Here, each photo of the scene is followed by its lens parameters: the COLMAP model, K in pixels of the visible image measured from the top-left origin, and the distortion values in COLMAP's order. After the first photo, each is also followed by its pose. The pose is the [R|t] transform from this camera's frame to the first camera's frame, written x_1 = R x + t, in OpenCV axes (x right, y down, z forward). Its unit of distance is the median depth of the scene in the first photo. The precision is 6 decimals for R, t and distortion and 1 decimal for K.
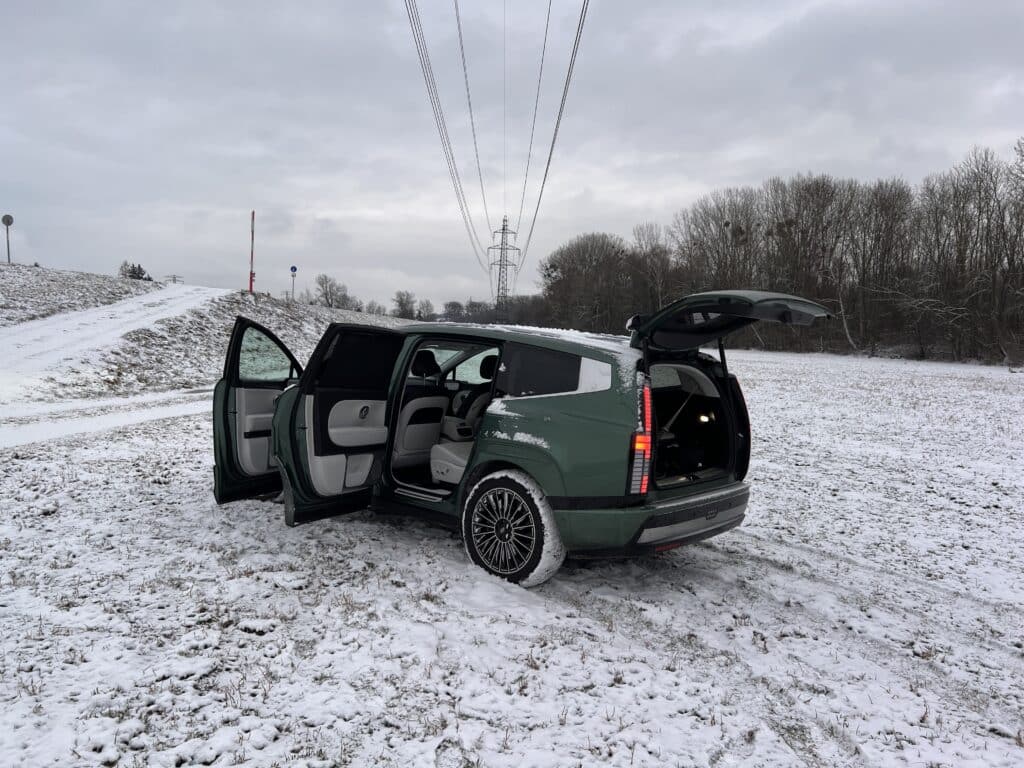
lens RADIAL K [[766.9, 0, 507.0], [0, 766.9, 380.0], [0, 0, 1]] dist [0.090087, -0.113841]
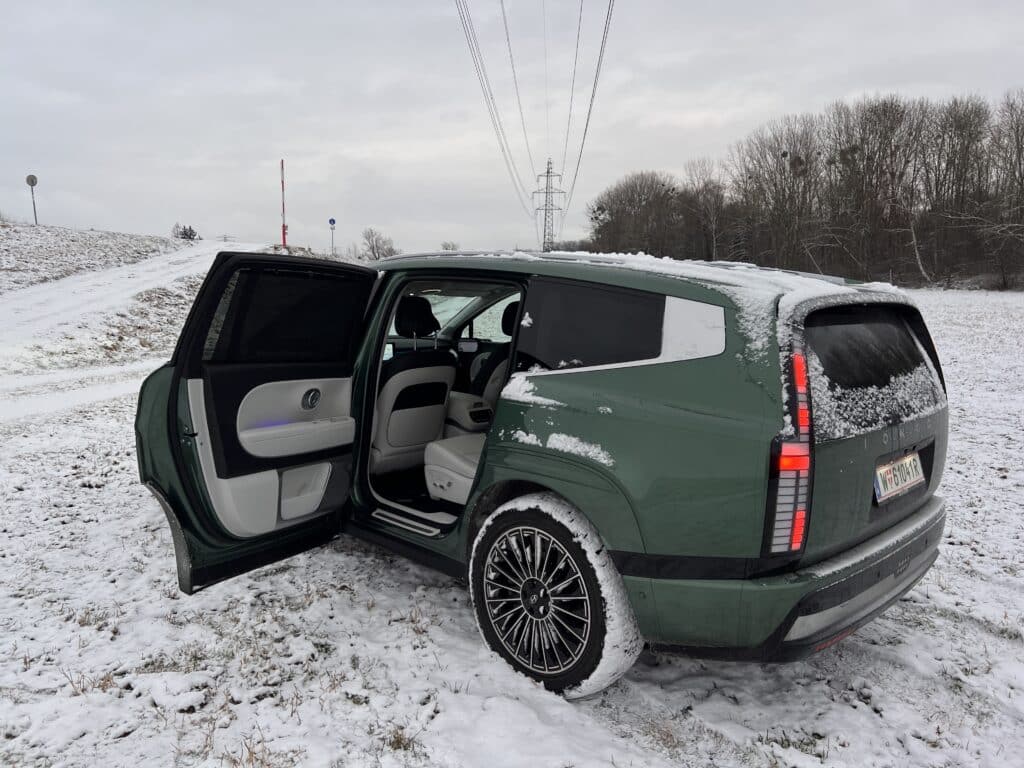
lens RADIAL K [[766.9, 0, 507.0], [0, 766.9, 380.0], [0, 0, 1]] dist [0.090087, -0.113841]
pose [[0.997334, -0.030399, -0.066332, 0.013093], [0.034731, 0.997271, 0.065155, -0.007088], [0.064170, -0.067285, 0.995668, 0.311710]]
